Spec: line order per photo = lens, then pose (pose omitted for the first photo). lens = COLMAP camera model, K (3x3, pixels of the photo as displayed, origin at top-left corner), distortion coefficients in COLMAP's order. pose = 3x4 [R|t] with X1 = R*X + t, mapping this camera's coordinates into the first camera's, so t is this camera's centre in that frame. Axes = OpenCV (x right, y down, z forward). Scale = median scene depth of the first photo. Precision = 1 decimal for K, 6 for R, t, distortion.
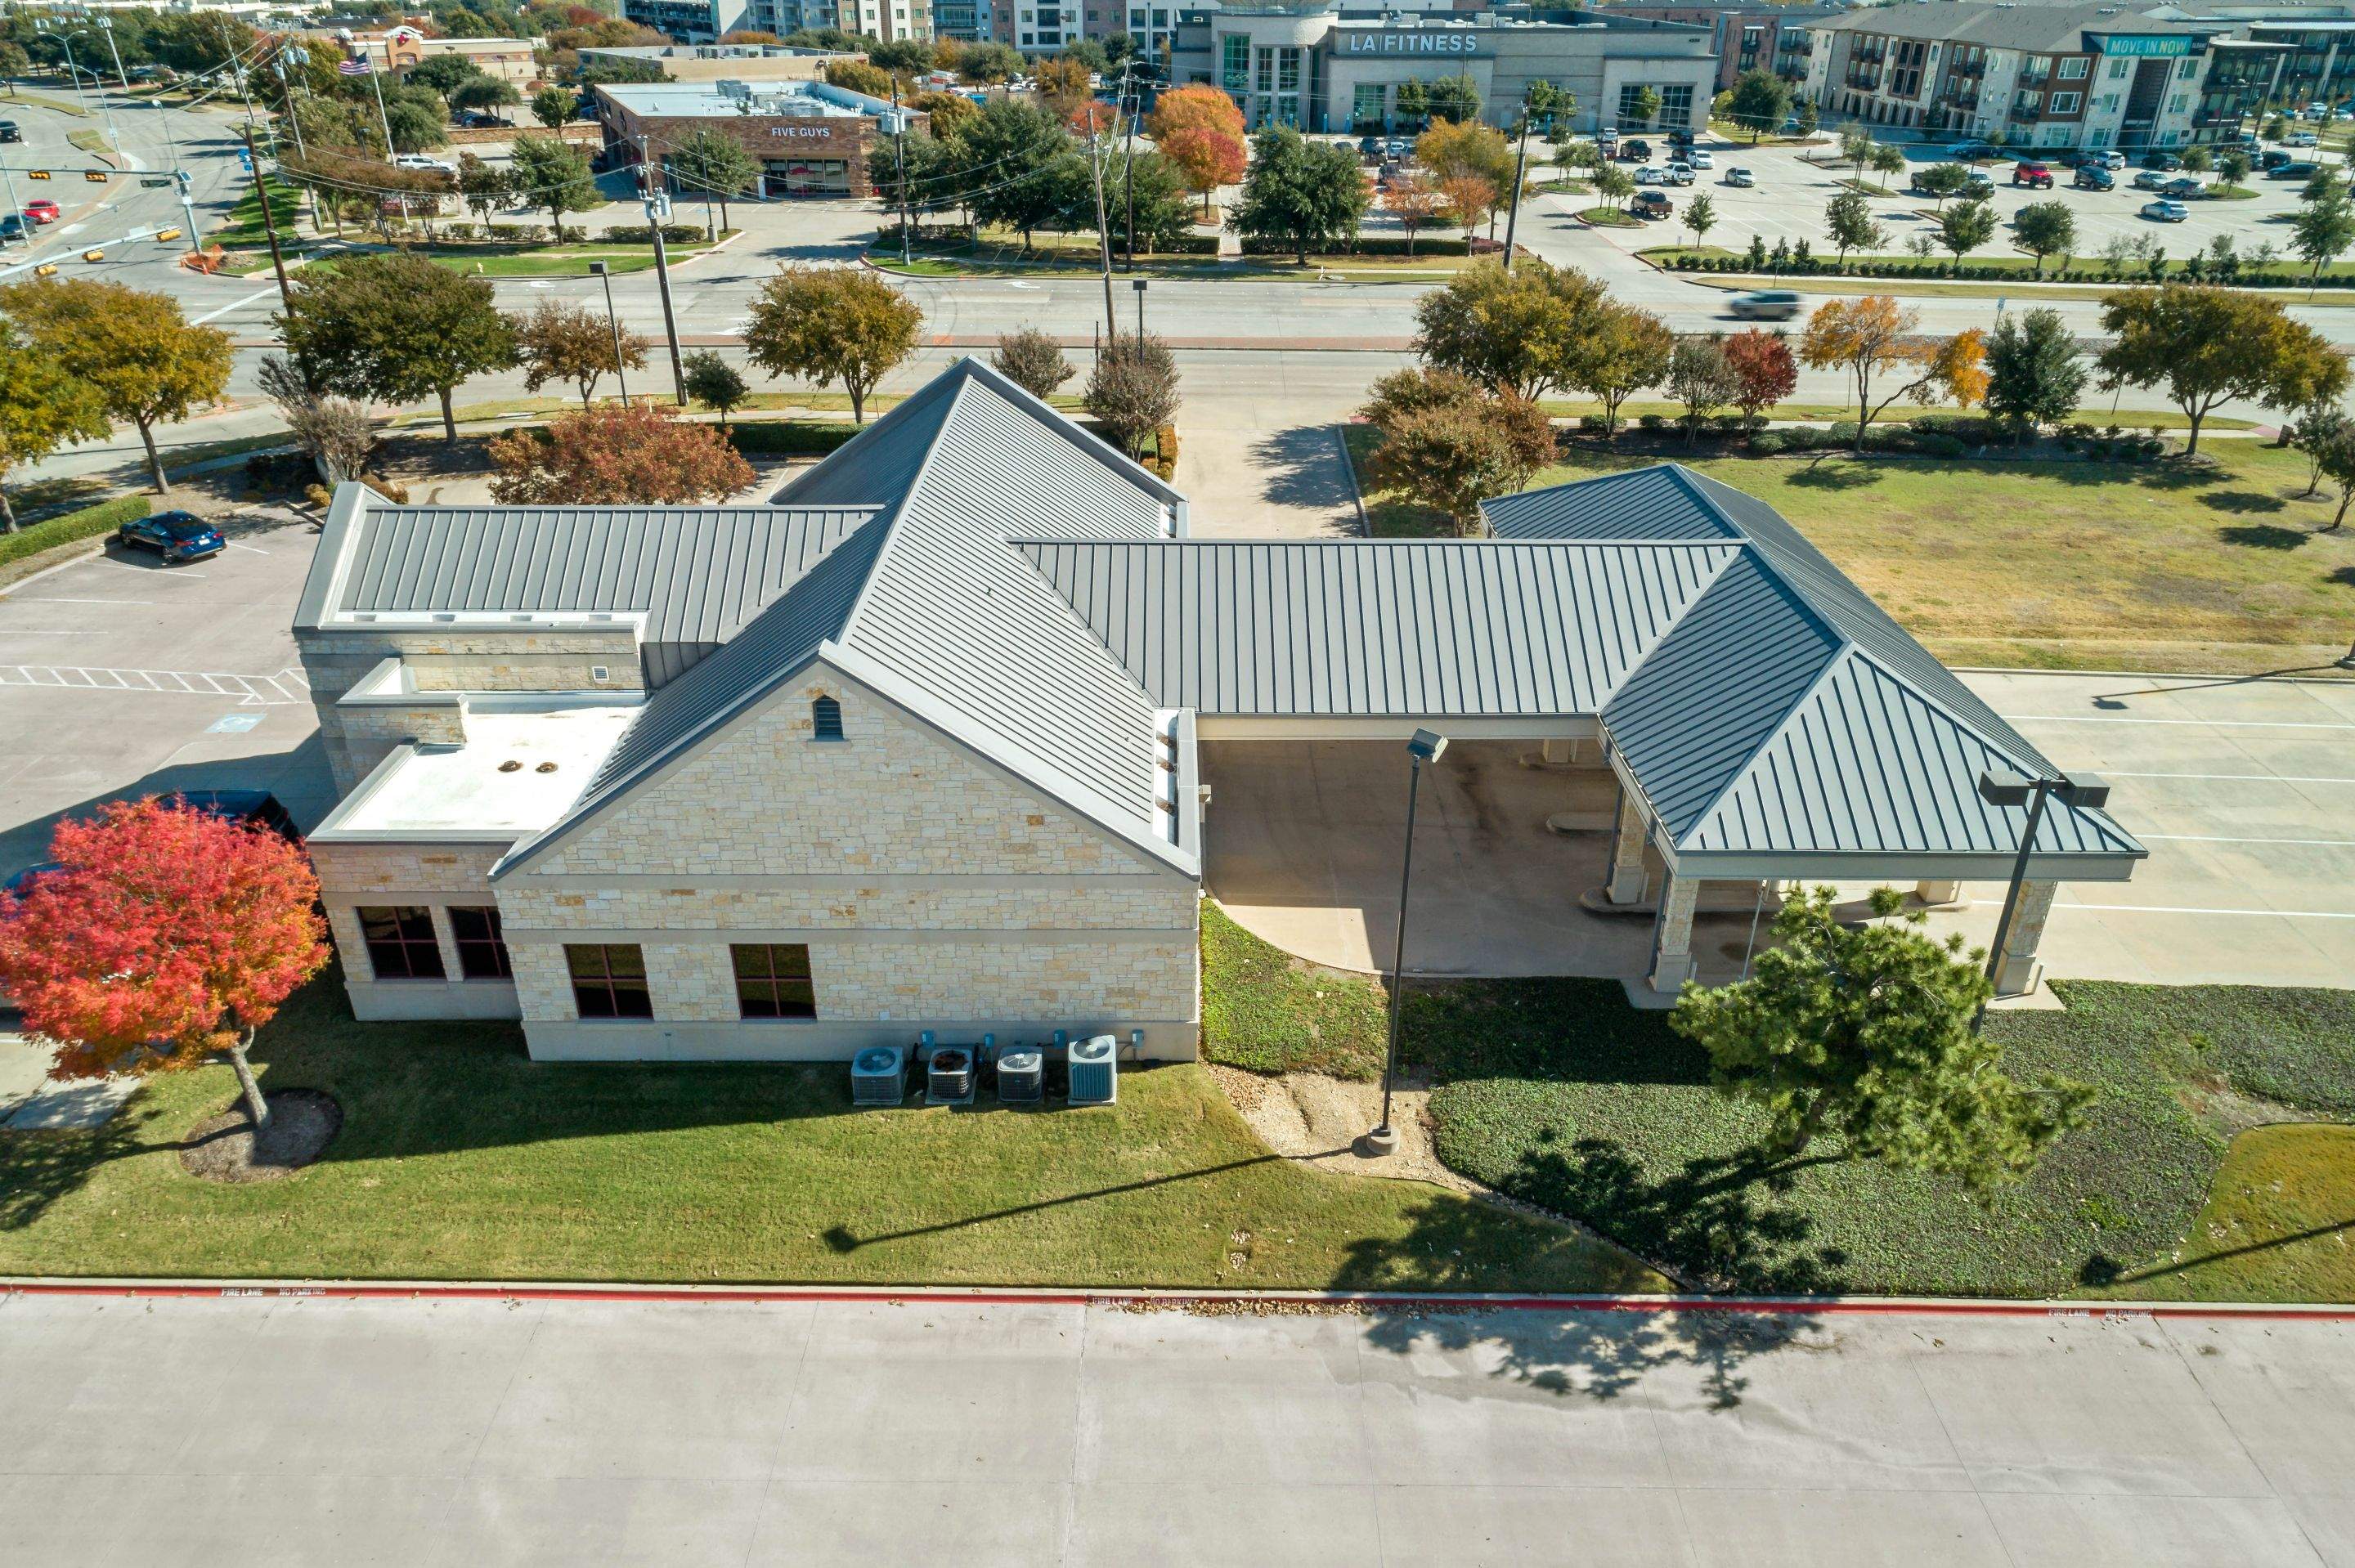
lens RADIAL K [[1586.0, 0, 1168.4], [0, 1586.0, 779.1], [0, 0, 1]] dist [-0.002795, 0.008004]
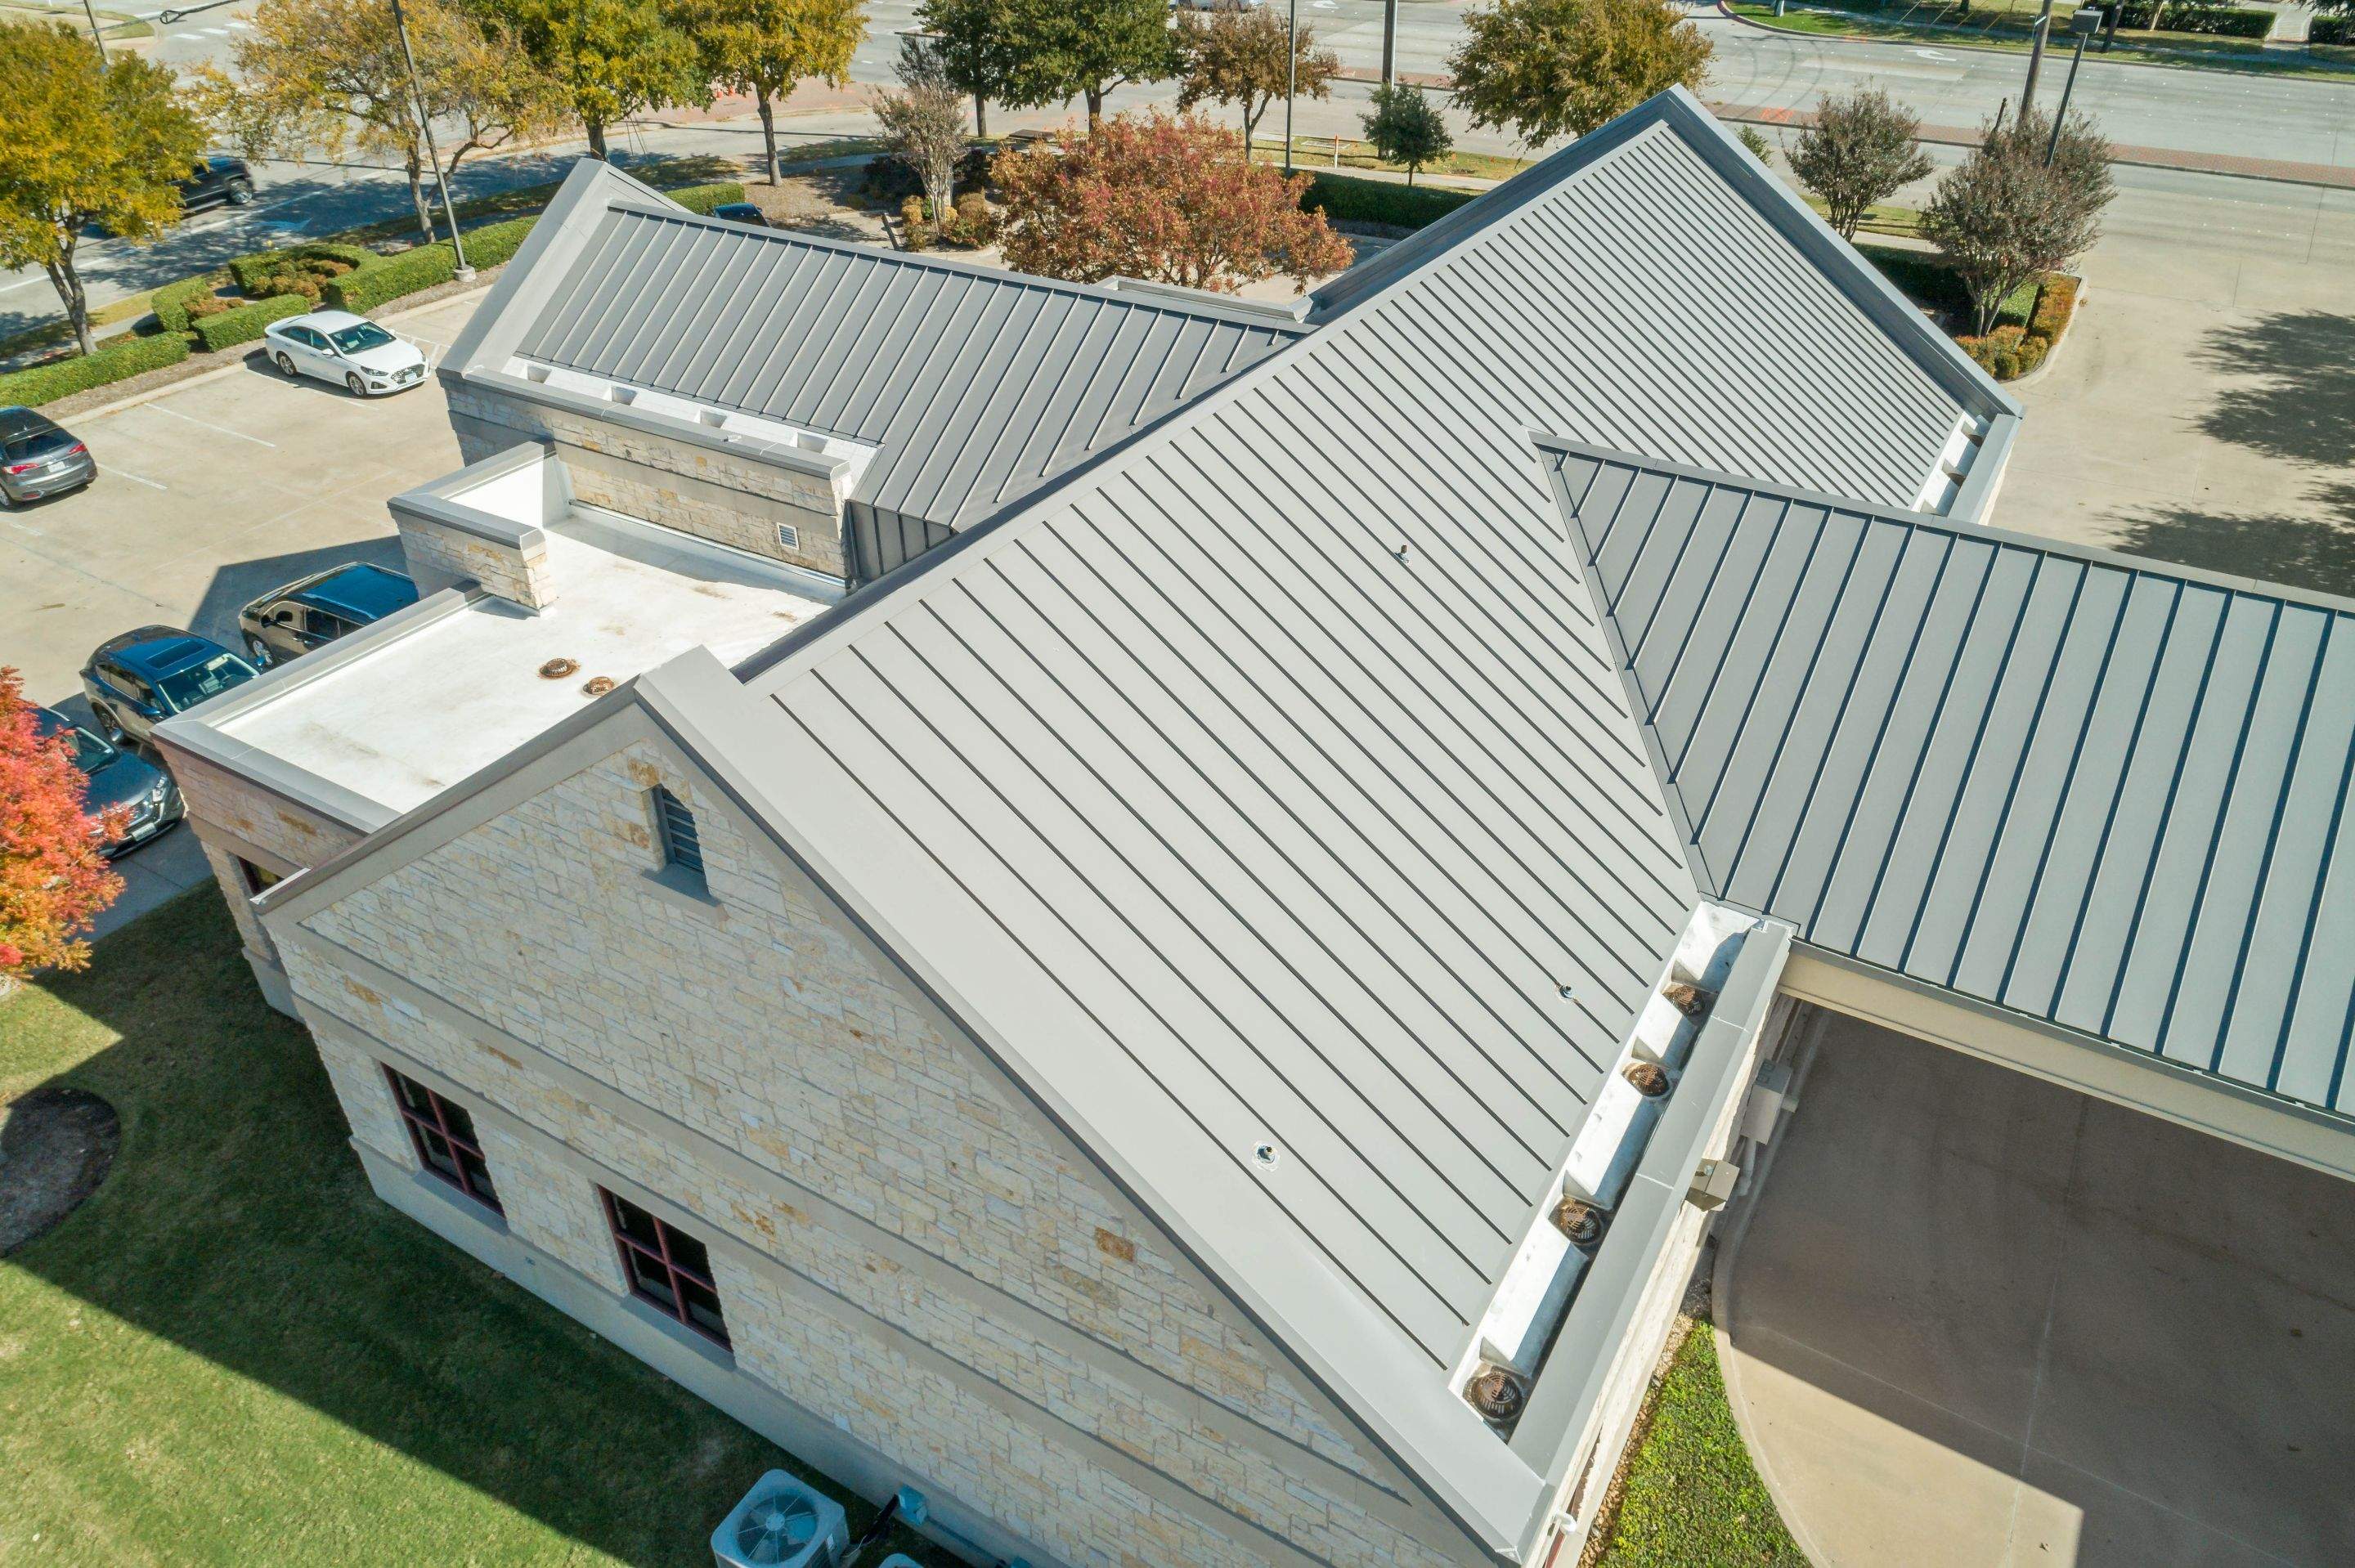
lens RADIAL K [[1586.0, 0, 1168.4], [0, 1586.0, 779.1], [0, 0, 1]] dist [-0.002795, 0.008004]
pose [[0.855554, 0.284436, -0.432579, 0.044812], [-0.232408, 0.957642, 0.170027, -0.114695], [0.462617, -0.044932, 0.885419, 0.544639]]
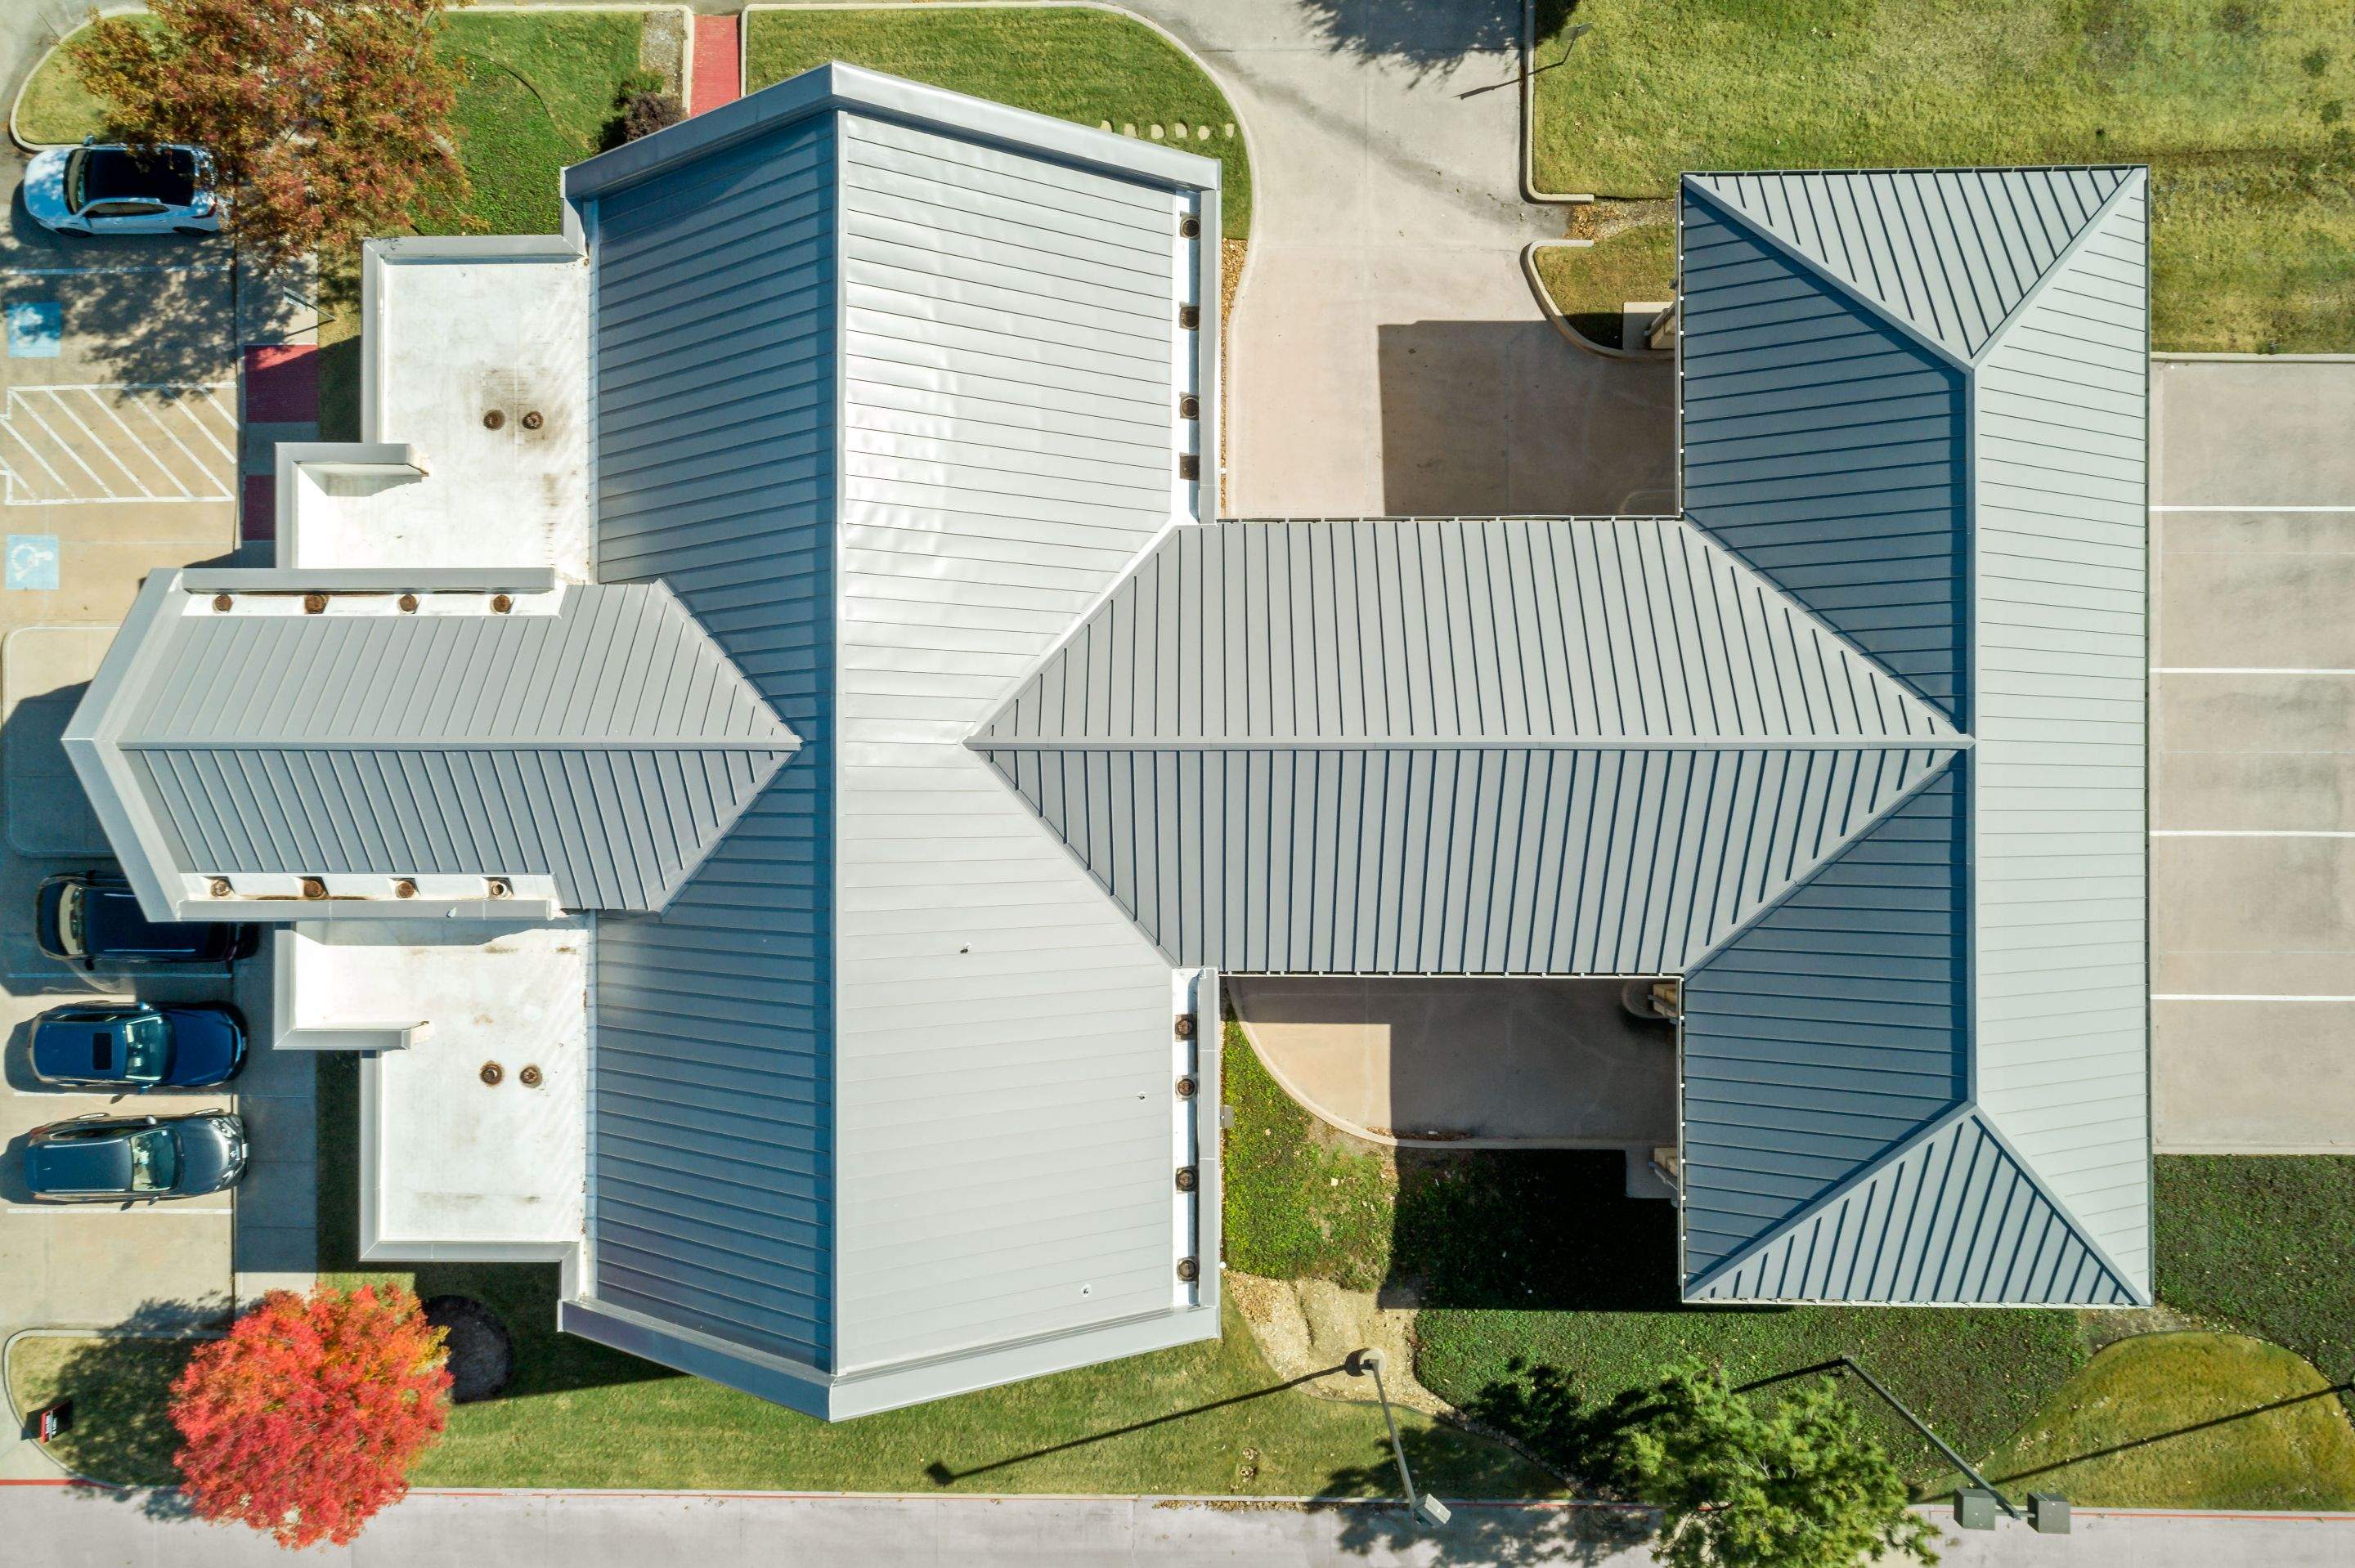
lens RADIAL K [[1586.0, 0, 1168.4], [0, 1586.0, 779.1], [0, 0, 1]] dist [-0.002795, 0.008004]
pose [[0.999436, -0.004669, -0.033258, 0.018914], [0.031473, 0.475821, 0.878979, -0.856910], [0.011721, -0.879530, 0.475699, 0.668175]]
